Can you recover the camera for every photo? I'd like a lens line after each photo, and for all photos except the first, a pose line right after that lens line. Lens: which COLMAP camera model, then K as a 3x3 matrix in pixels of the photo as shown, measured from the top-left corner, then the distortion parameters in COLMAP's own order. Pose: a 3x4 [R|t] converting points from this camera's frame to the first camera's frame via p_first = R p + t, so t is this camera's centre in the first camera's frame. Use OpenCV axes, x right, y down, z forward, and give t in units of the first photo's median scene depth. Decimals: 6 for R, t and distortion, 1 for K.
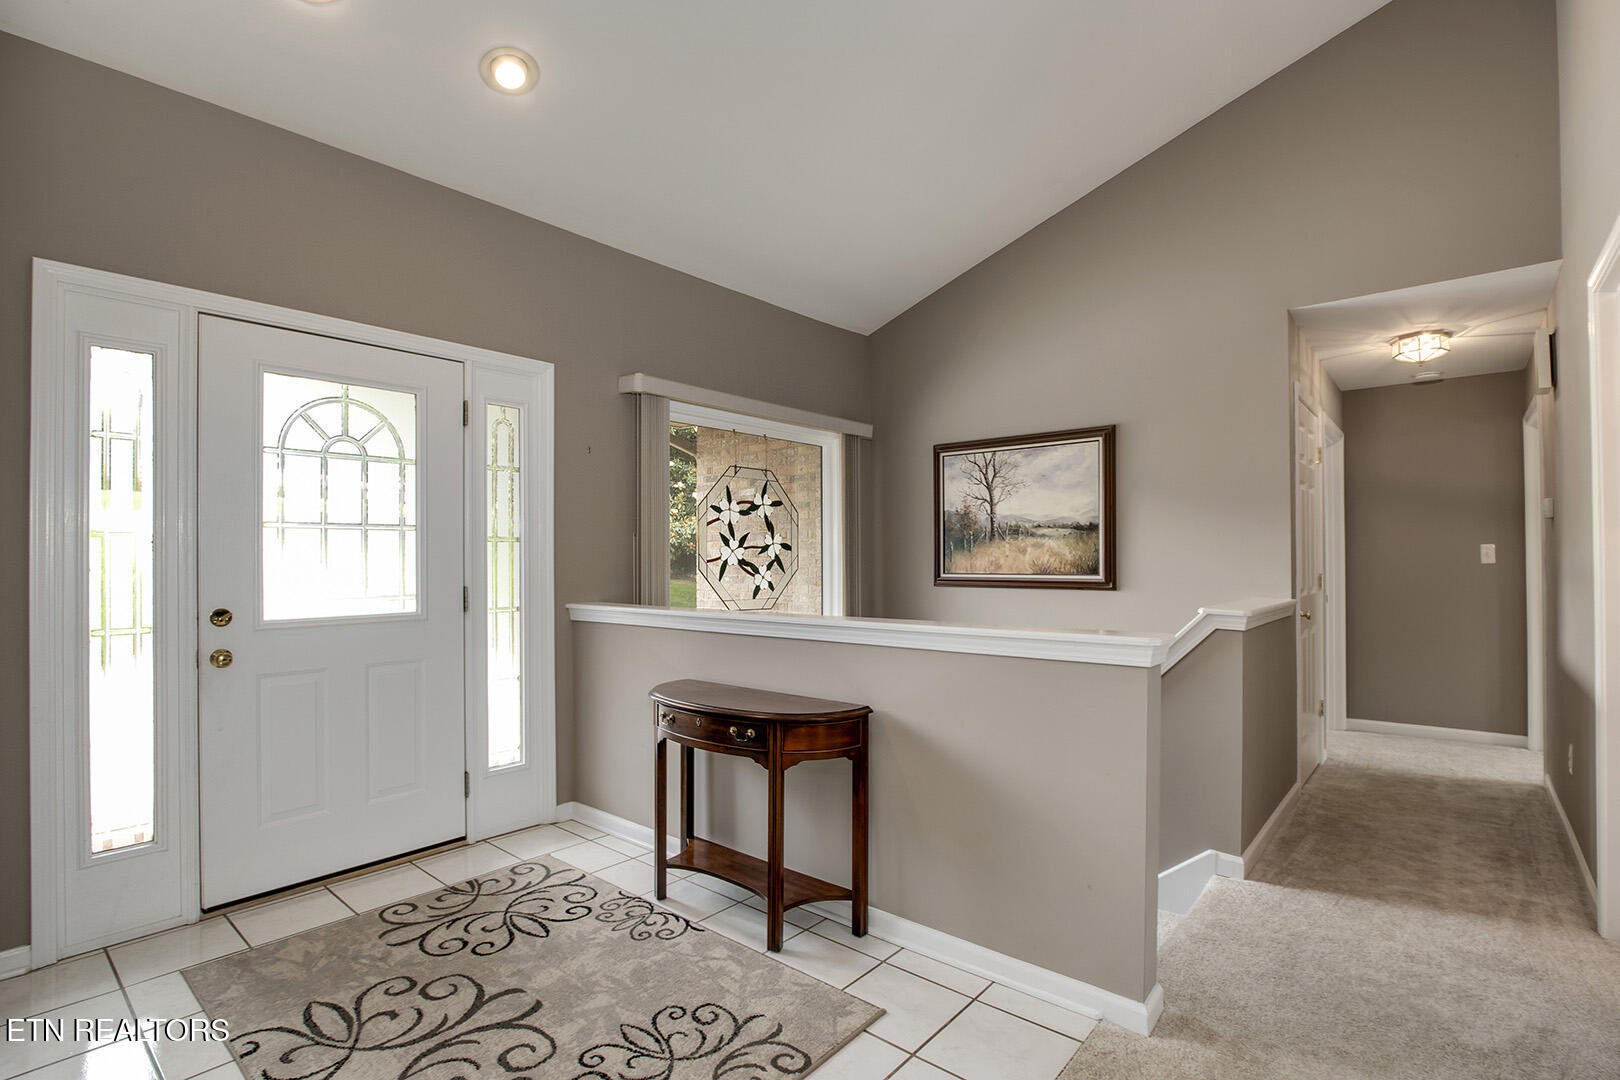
lens RADIAL K [[759.0, 0, 813.5], [0, 759.0, 555.4], [0, 0, 1]] dist [-0.021343, 0.002580]
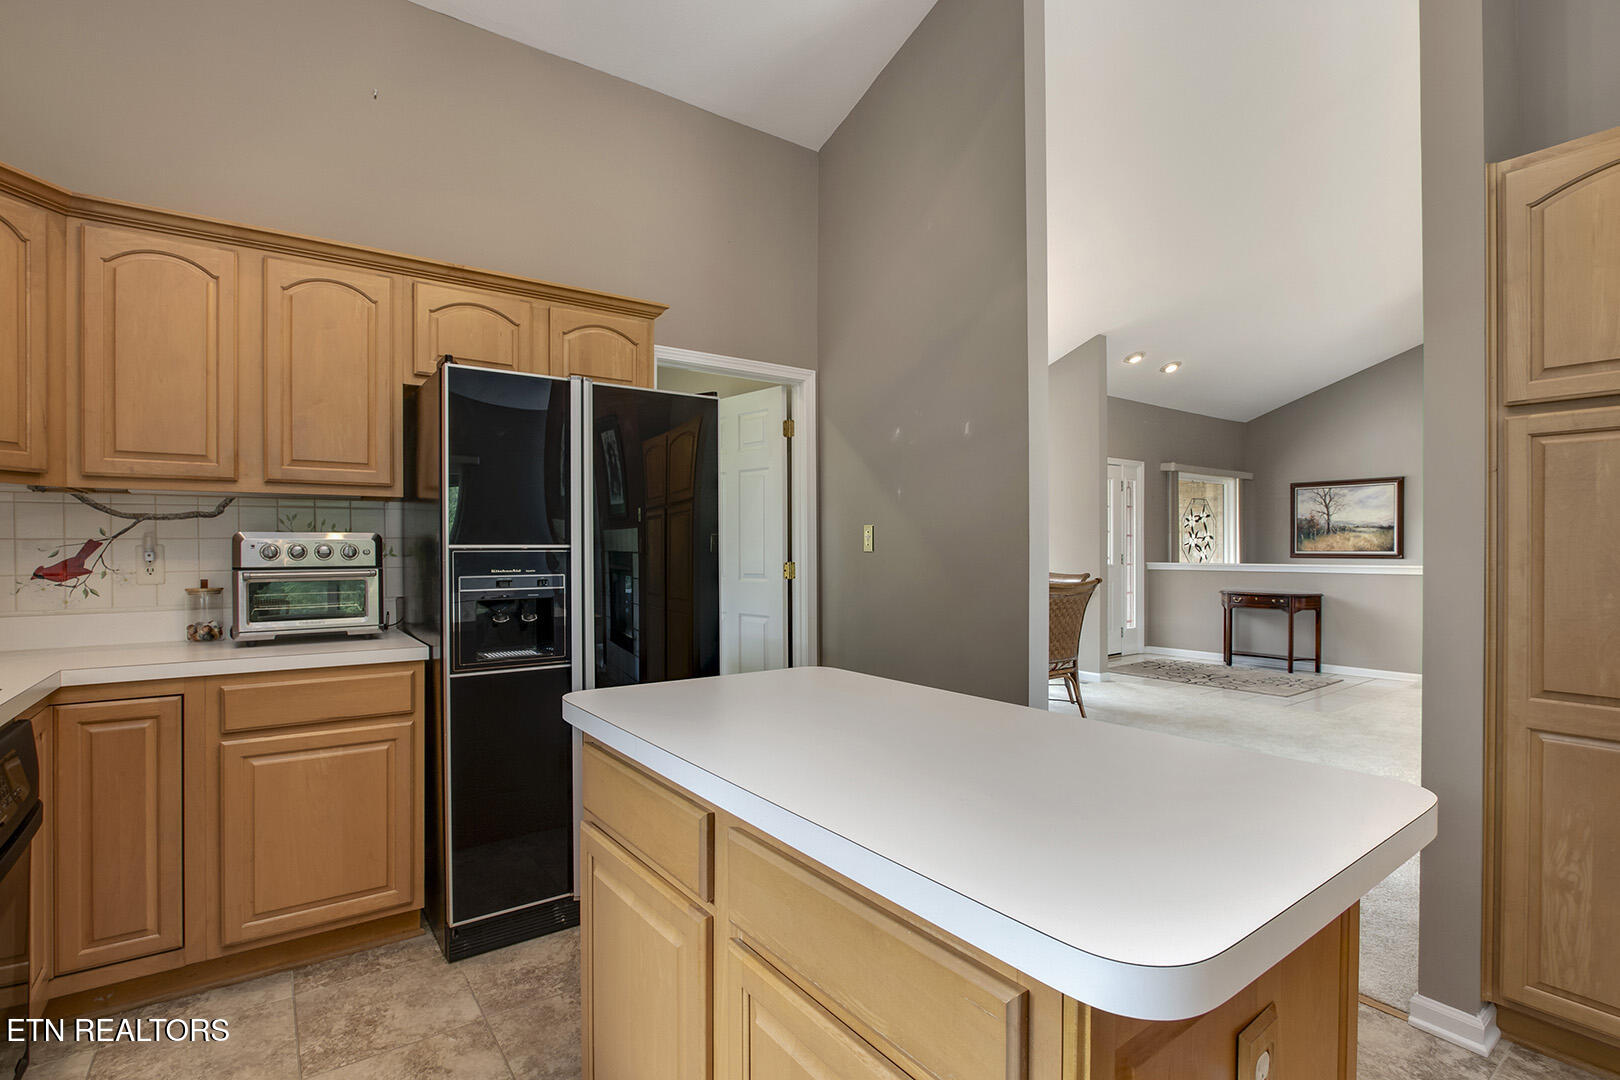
lens RADIAL K [[759.0, 0, 809.0], [0, 759.0, 552.3], [0, 0, 1]] dist [-0.021343, 0.002580]
pose [[0.972397, 0.000666, -0.233331, -0.887433], [0.002960, 0.999880, 0.015190, -0.008566], [0.233313, -0.015461, 0.972279, -1.721057]]
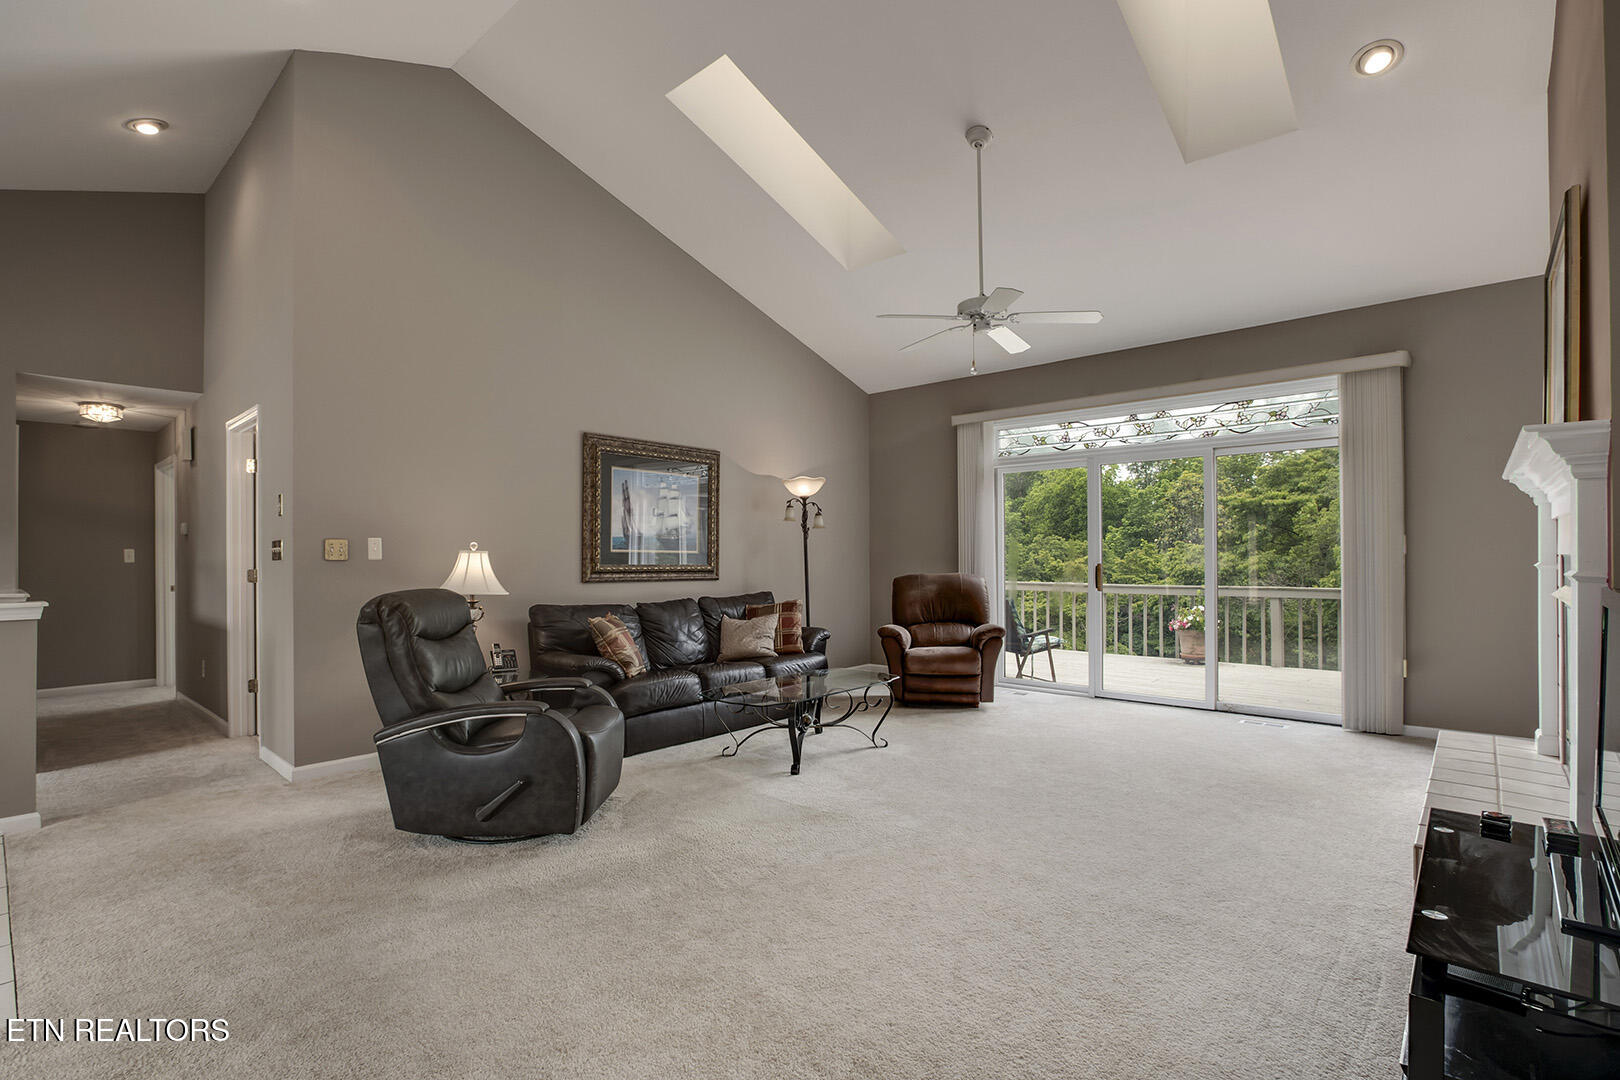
lens RADIAL K [[759.0, 0, 807.1], [0, 759.0, 548.0], [0, 0, 1]] dist [-0.021343, 0.002580]
pose [[0.025619, 0.013143, 0.999585, -0.747681], [-0.001305, 0.999913, -0.013114, 0.000269], [-0.999671, -0.000969, 0.025634, -0.503114]]
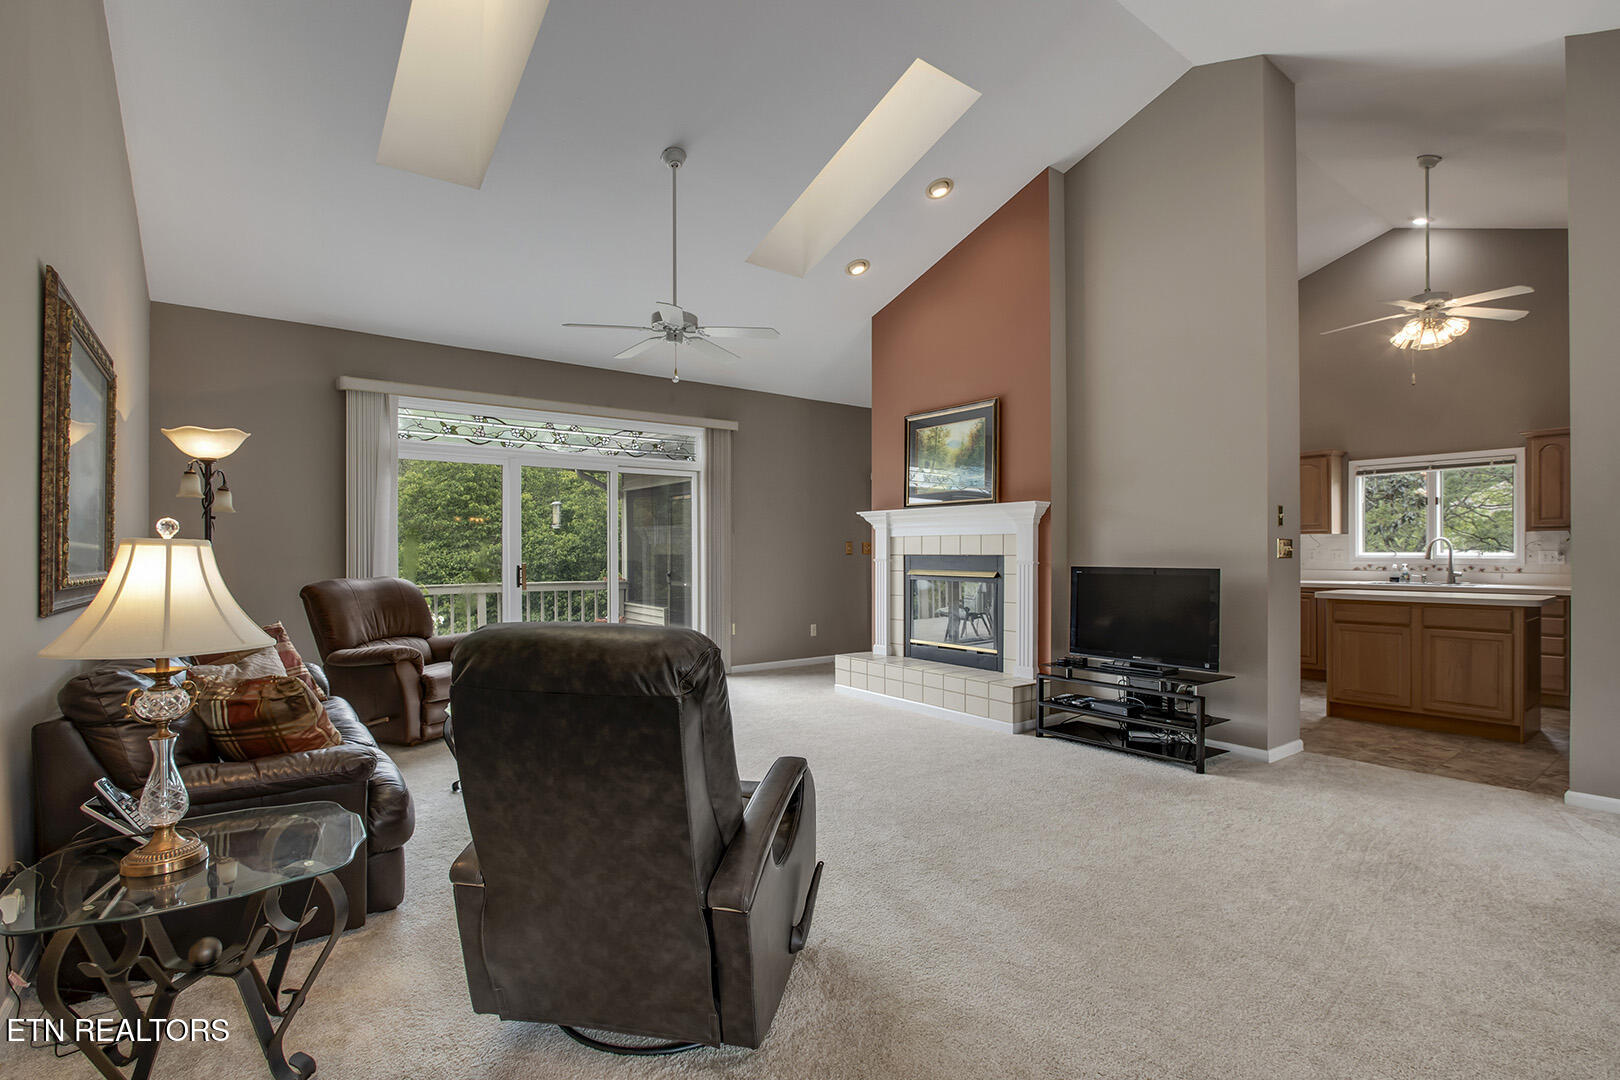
lens RADIAL K [[759.0, 0, 814.4], [0, 759.0, 550.5], [0, 0, 1]] dist [-0.021343, 0.002580]
pose [[-0.978505, 0.004865, 0.206166, 0.060226], [0.002994, 0.999951, -0.009389, 0.001934], [-0.206202, -0.008570, -0.978472, 0.562167]]
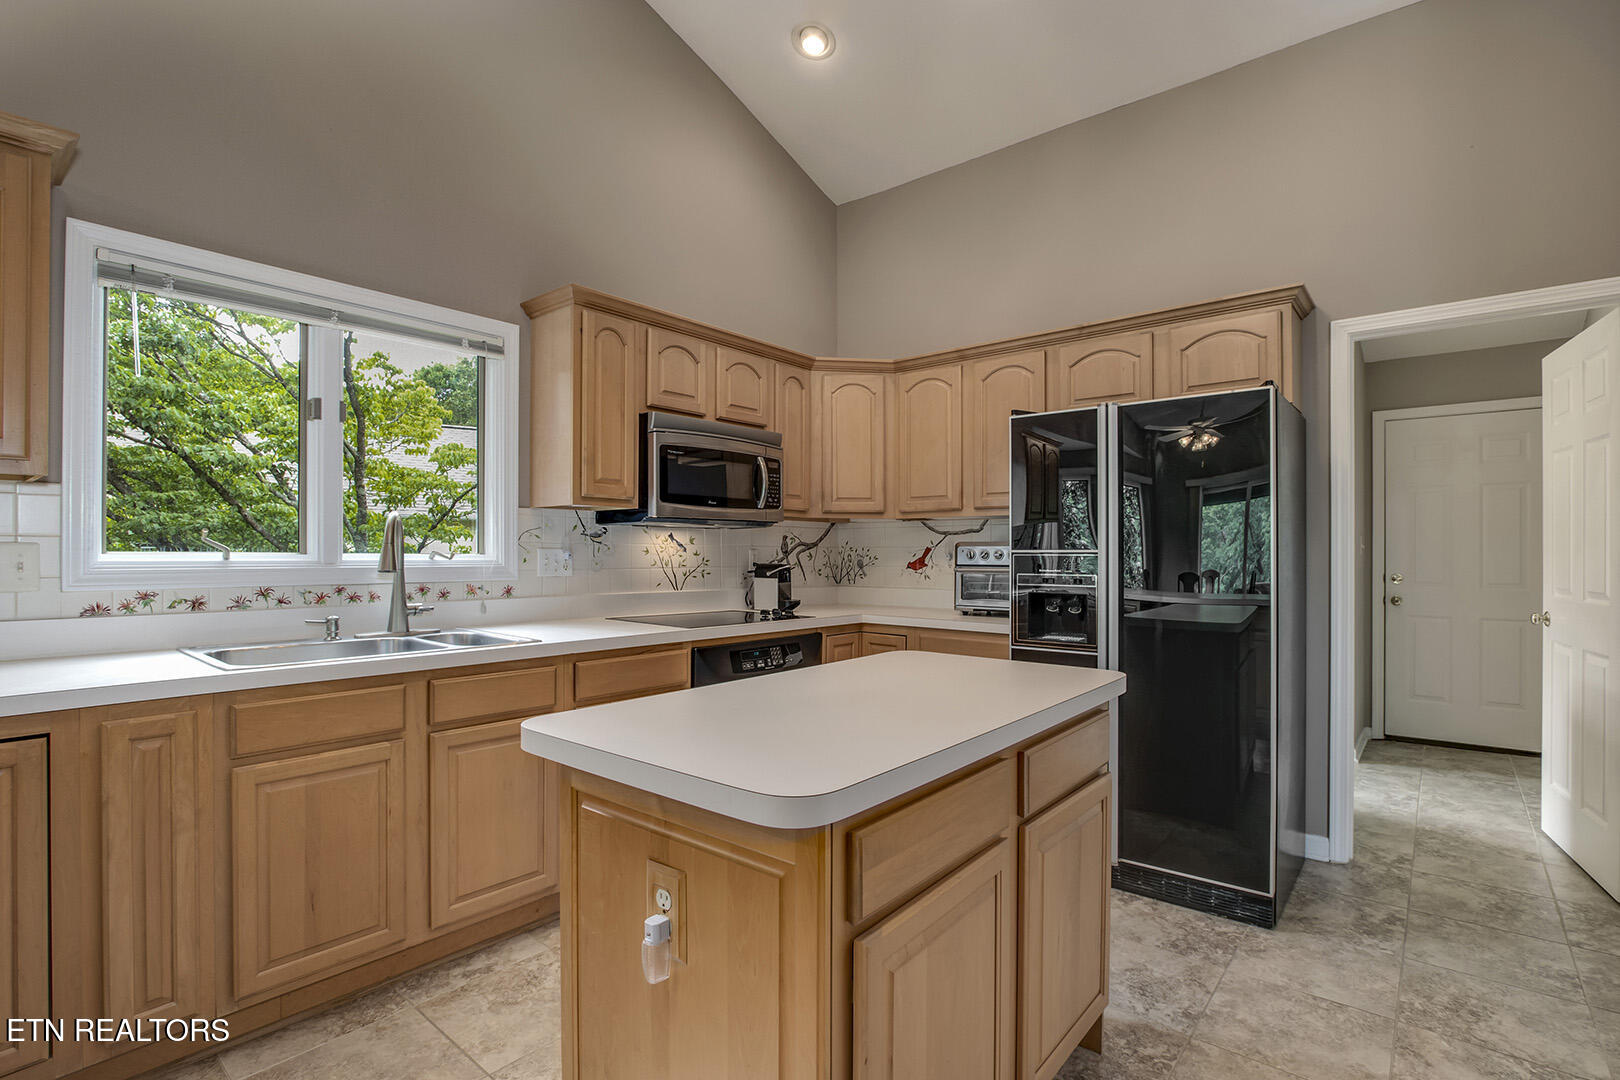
lens RADIAL K [[759.0, 0, 806.0], [0, 759.0, 547.6], [0, 0, 1]] dist [-0.021343, 0.002580]
pose [[0.000352, -0.003782, -0.999993, -0.442894], [0.004302, 0.999984, -0.003781, -0.006920], [0.999991, -0.004301, 0.000368, -1.386645]]
